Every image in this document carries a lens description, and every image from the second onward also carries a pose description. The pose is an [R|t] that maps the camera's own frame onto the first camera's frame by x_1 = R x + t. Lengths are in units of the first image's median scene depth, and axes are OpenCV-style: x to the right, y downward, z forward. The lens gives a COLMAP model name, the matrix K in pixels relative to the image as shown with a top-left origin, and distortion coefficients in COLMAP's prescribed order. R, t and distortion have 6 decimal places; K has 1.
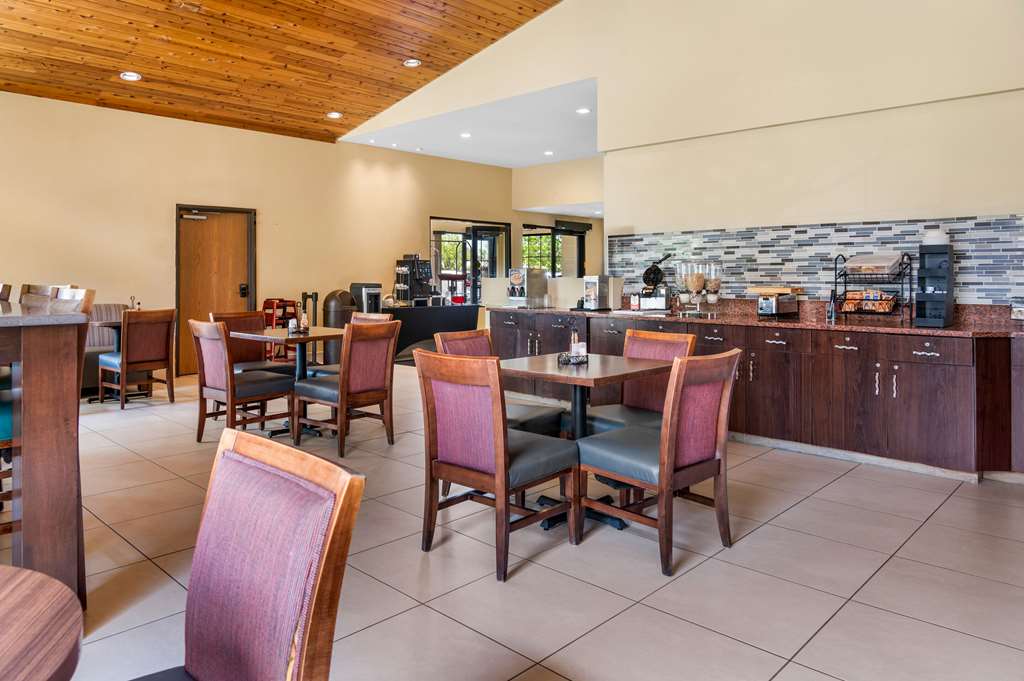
lens RADIAL K [[678.4, 0, 513.8], [0, 678.4, 339.4], [0, 0, 1]] dist [-0.002132, -0.007340]
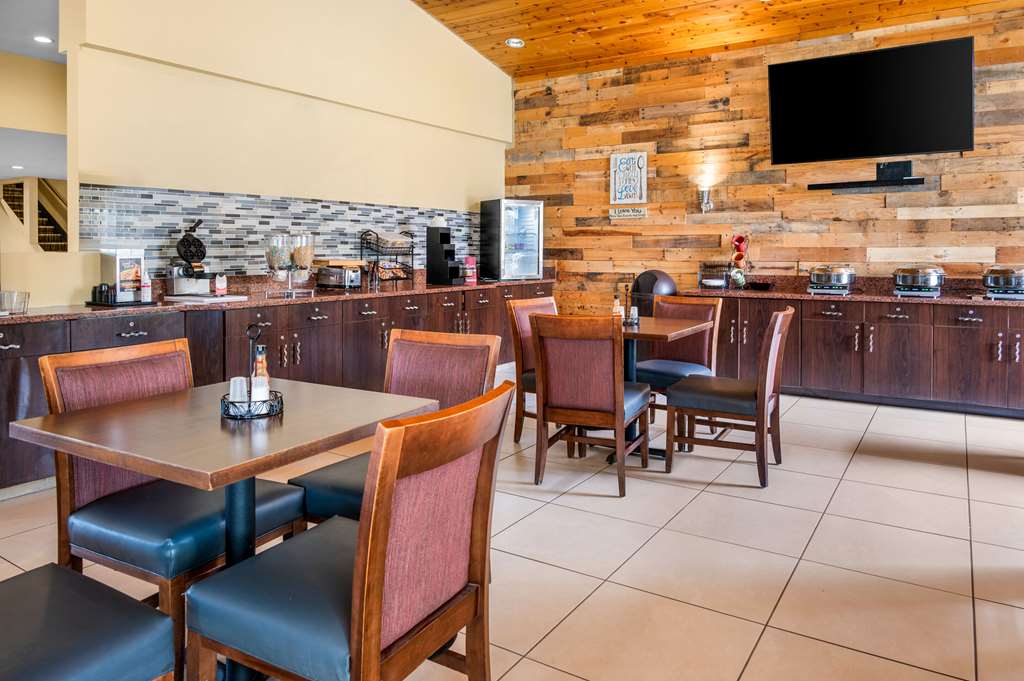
lens RADIAL K [[678.4, 0, 538.6], [0, 678.4, 314.2], [0, 0, 1]] dist [-0.002132, -0.007340]
pose [[-0.210846, -0.096162, 0.972778, -0.663438], [0.086438, 0.989417, 0.116542, -0.086115], [-0.973690, 0.108657, -0.200302, 0.885285]]
